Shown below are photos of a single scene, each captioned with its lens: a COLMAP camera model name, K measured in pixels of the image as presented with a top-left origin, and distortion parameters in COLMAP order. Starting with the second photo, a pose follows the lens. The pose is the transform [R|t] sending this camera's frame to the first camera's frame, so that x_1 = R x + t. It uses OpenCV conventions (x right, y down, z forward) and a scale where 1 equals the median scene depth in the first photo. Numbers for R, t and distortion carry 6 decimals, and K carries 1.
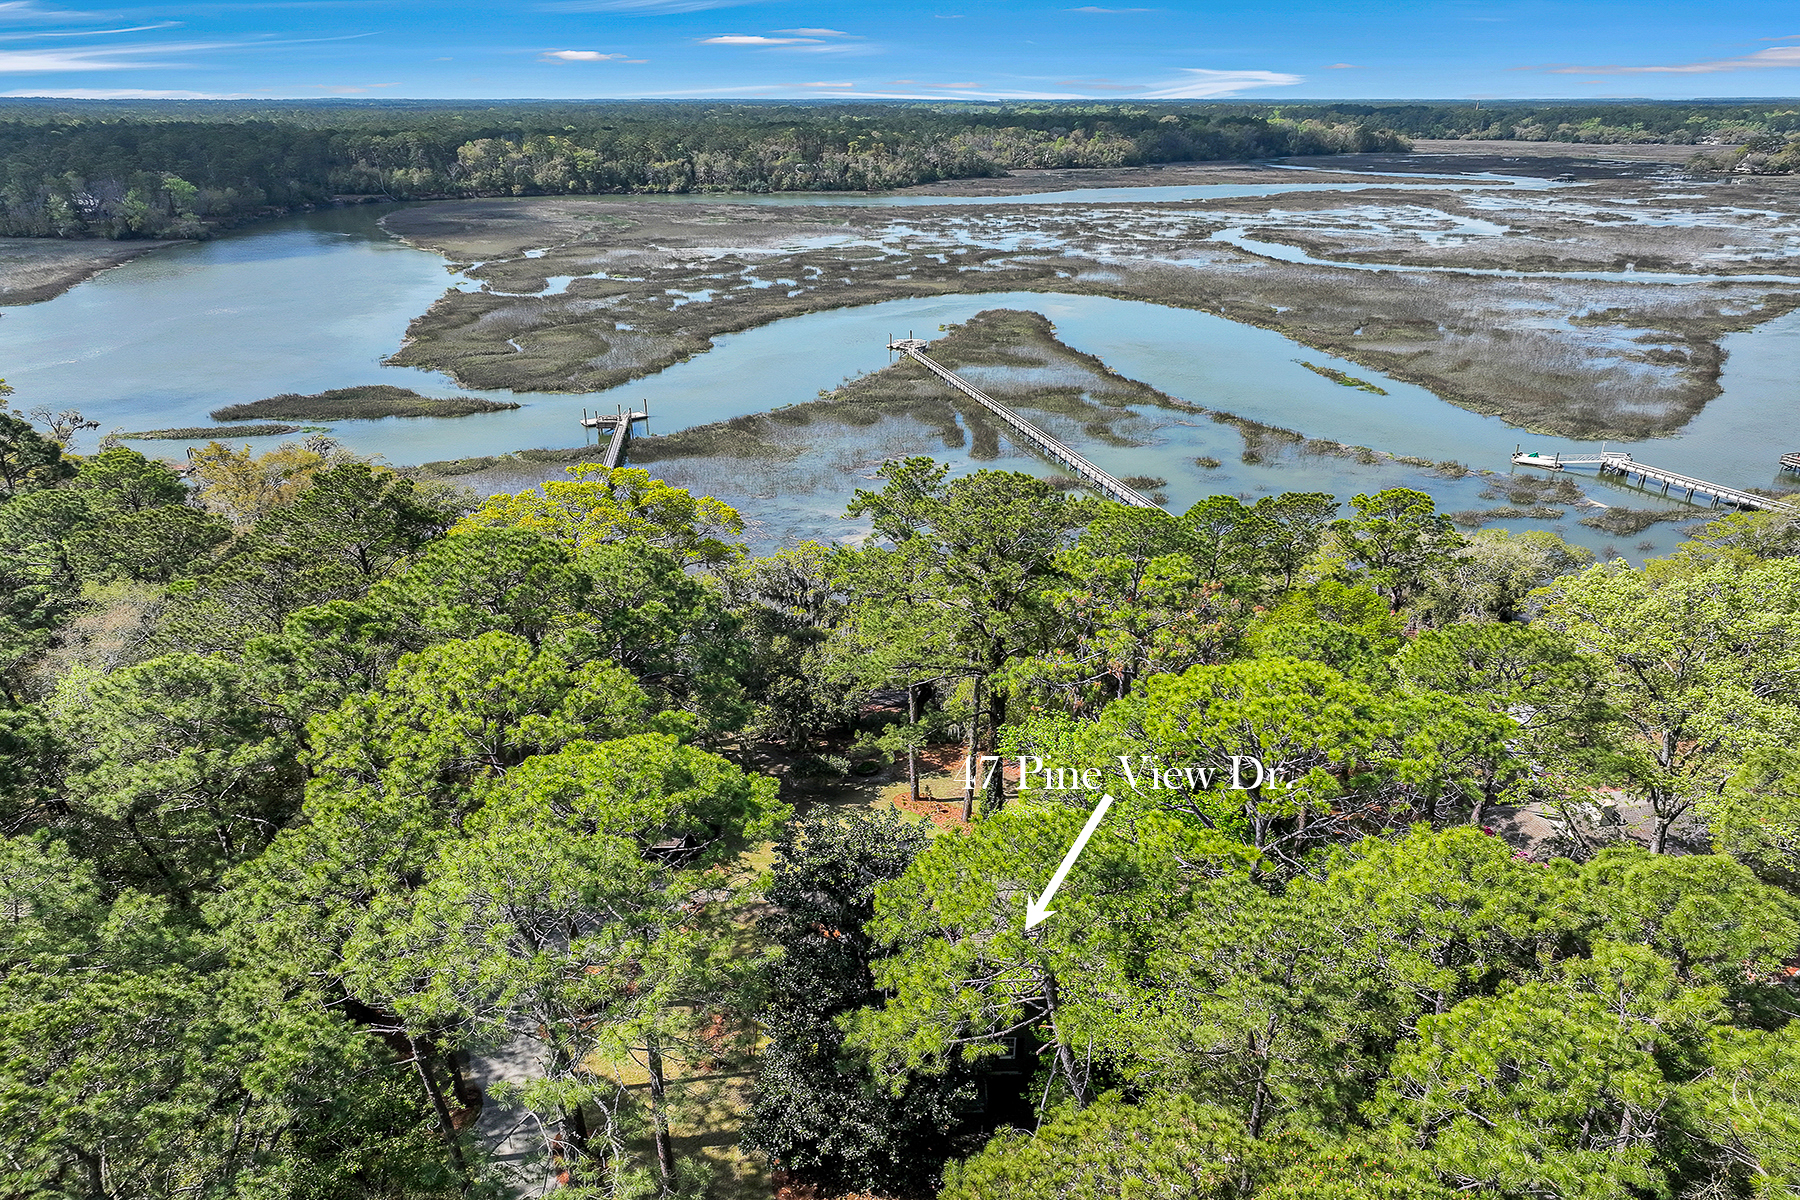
lens RADIAL K [[1250.7, 0, 896.7], [0, 1250.7, 724.2], [0, 0, 1]] dist [0.002825, 0.012733]
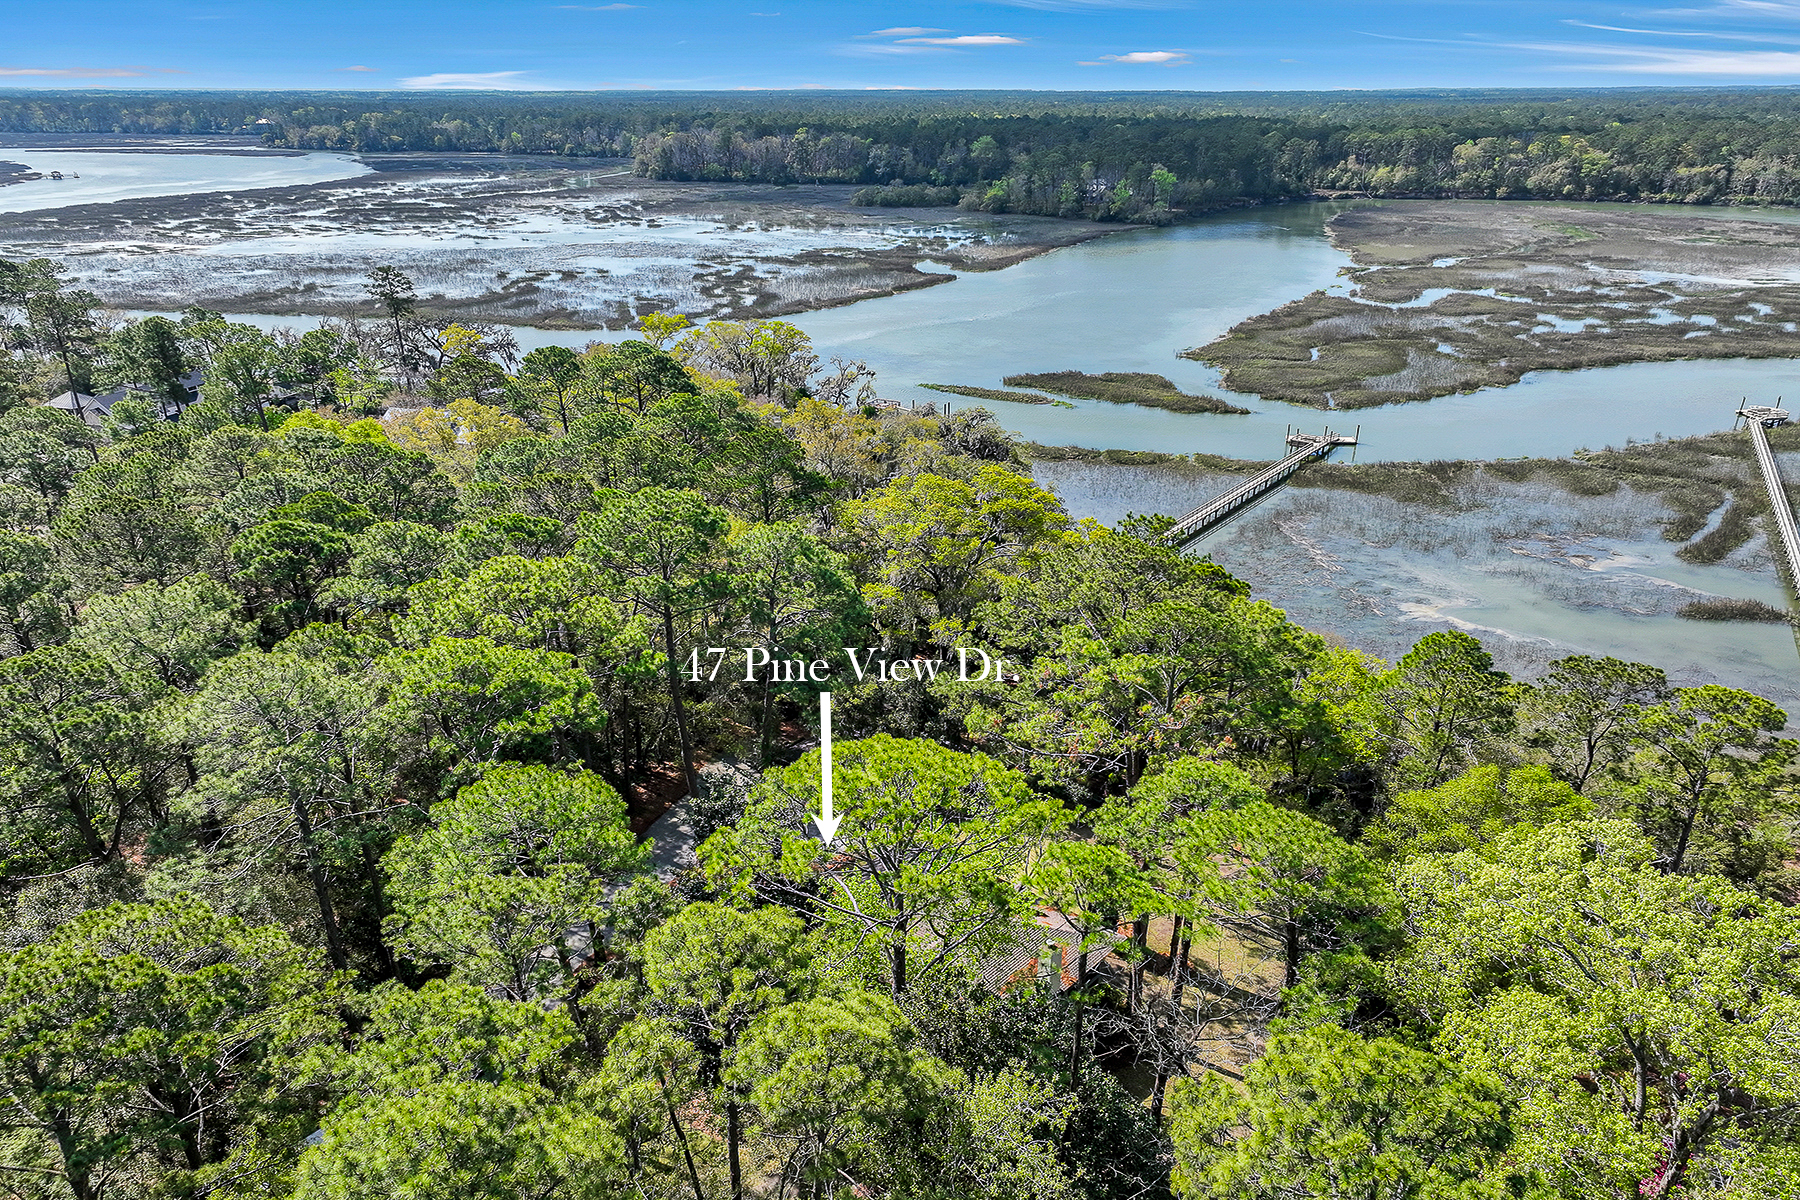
lens RADIAL K [[1261.9, 0, 896.5], [0, 1261.9, 737.6], [0, 0, 1]] dist [-0.002862, 0.016522]
pose [[0.736064, 0.311487, -0.600988, 0.103195], [-0.304124, 0.945359, 0.117495, -0.019637], [0.604747, 0.096291, 0.790575, 0.019035]]
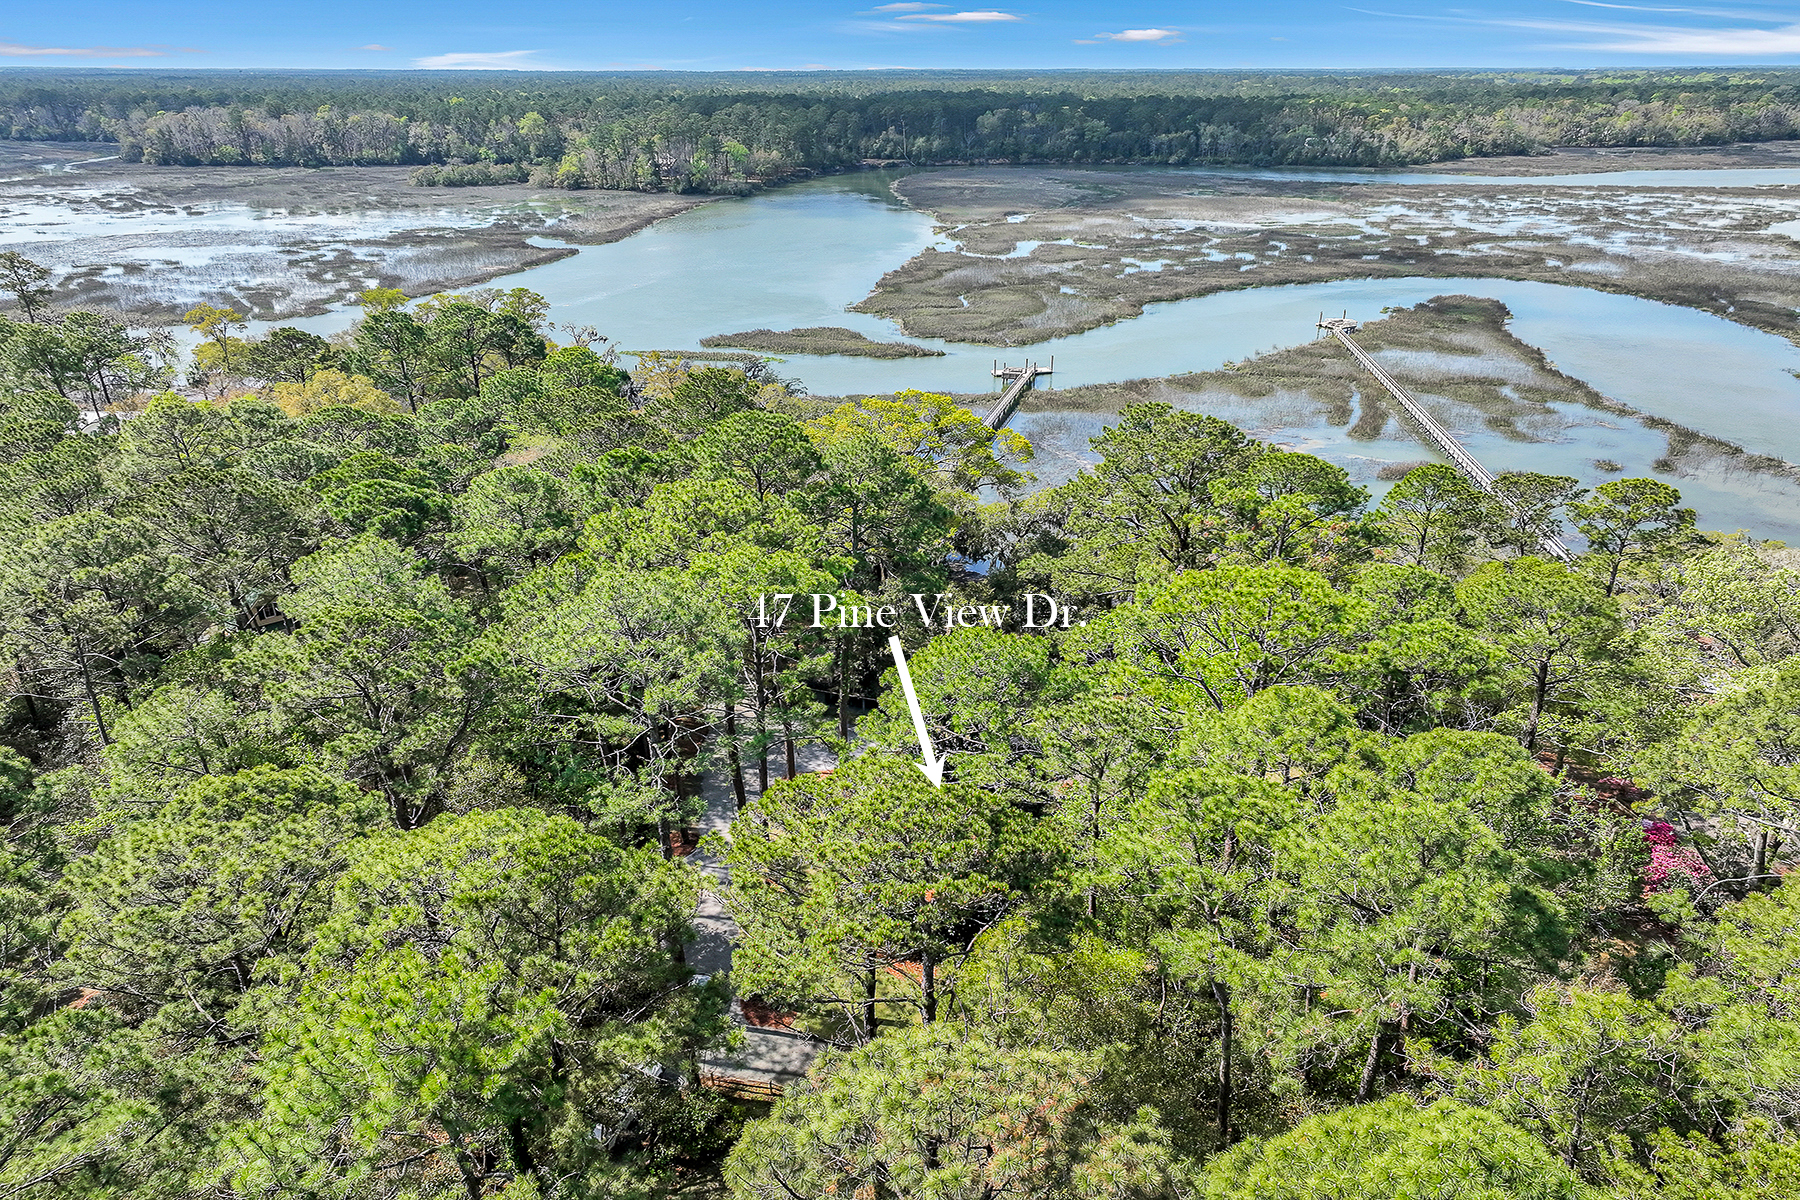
lens RADIAL K [[1245.6, 0, 899.1], [0, 1245.6, 723.6], [0, 0, 1]] dist [0.001972, 0.011944]
pose [[0.928209, 0.173969, -0.328880, 0.044301], [-0.167178, 0.984706, 0.049051, 0.011624], [0.332384, 0.009452, 0.943097, -0.028637]]
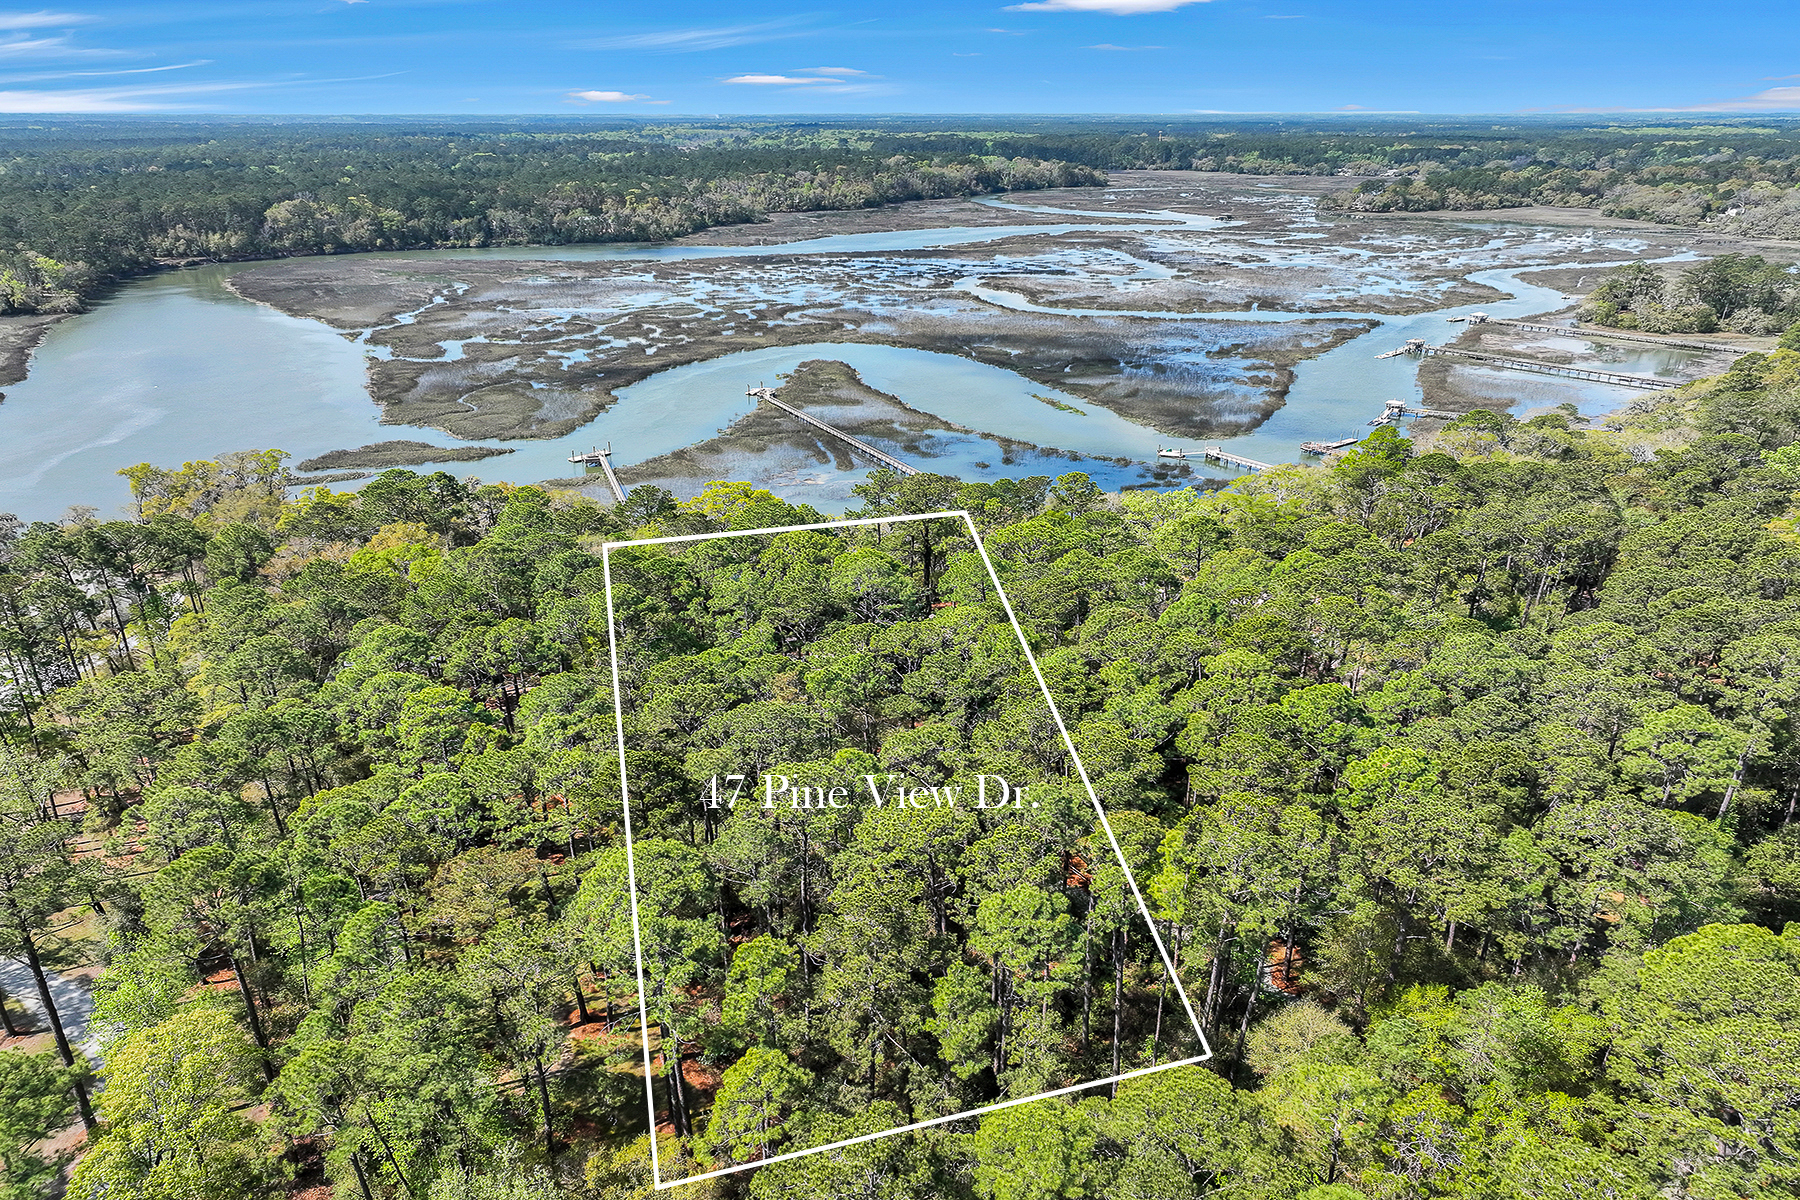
lens RADIAL K [[1268.3, 0, 897.9], [0, 1268.3, 692.9], [0, 0, 1]] dist [0.004738, 0.009778]
pose [[0.979610, -0.084733, 0.182168, -0.086408], [0.090797, 0.995551, -0.025196, 0.055278], [-0.179223, 0.041223, 0.982944, -0.276883]]
